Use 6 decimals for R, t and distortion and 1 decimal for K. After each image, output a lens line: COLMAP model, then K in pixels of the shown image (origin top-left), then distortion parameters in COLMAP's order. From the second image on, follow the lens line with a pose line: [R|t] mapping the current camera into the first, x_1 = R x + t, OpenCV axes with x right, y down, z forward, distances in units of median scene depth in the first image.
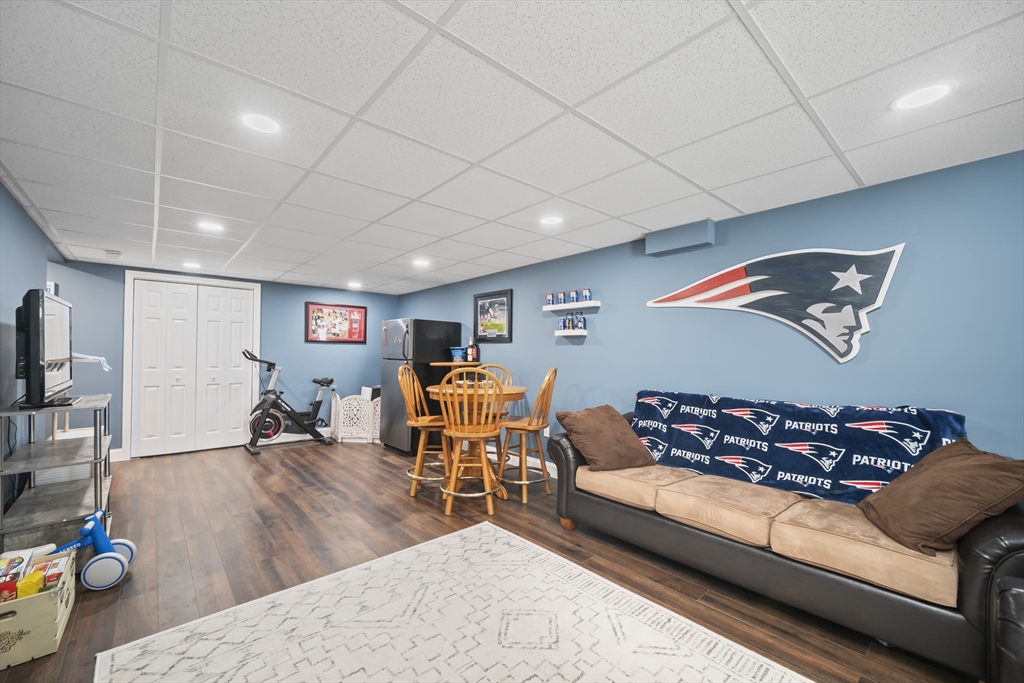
lens RADIAL K [[407.8, 0, 492.3], [0, 407.8, 354.6], [0, 0, 1]] dist [0.001695, 0.000030]
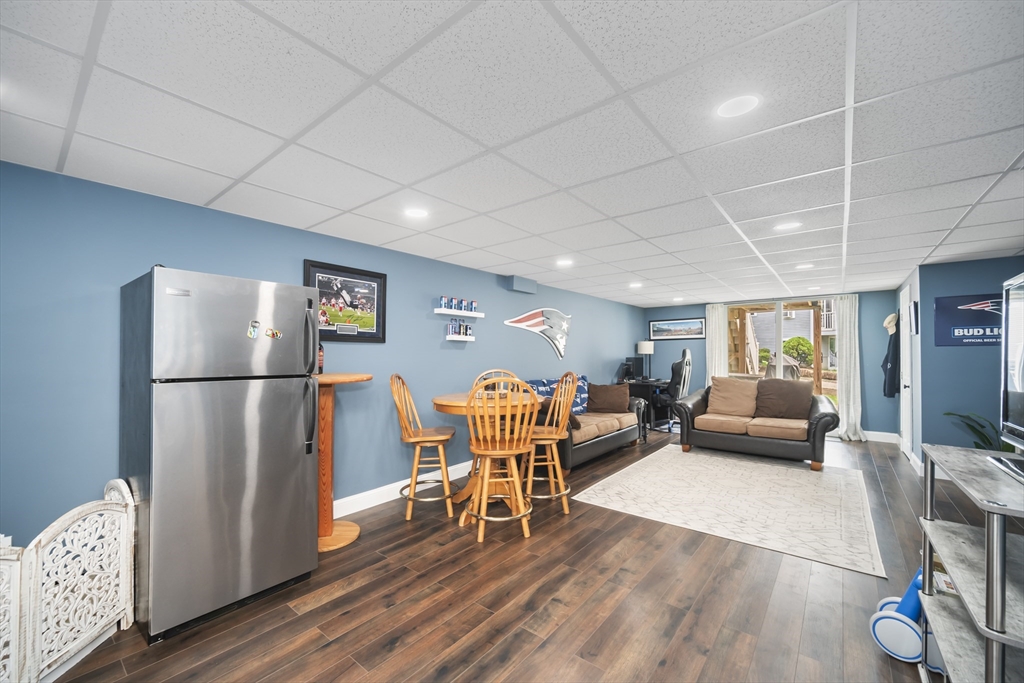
lens RADIAL K [[407.8, 0, 510.5], [0, 407.8, 348.5], [0, 0, 1]] dist [0.001695, 0.000030]
pose [[-0.188880, 0.006020, 0.981982, -0.885052], [-0.001420, 0.999978, -0.006403, -0.018788], [-0.981999, -0.002604, -0.188867, 1.066321]]
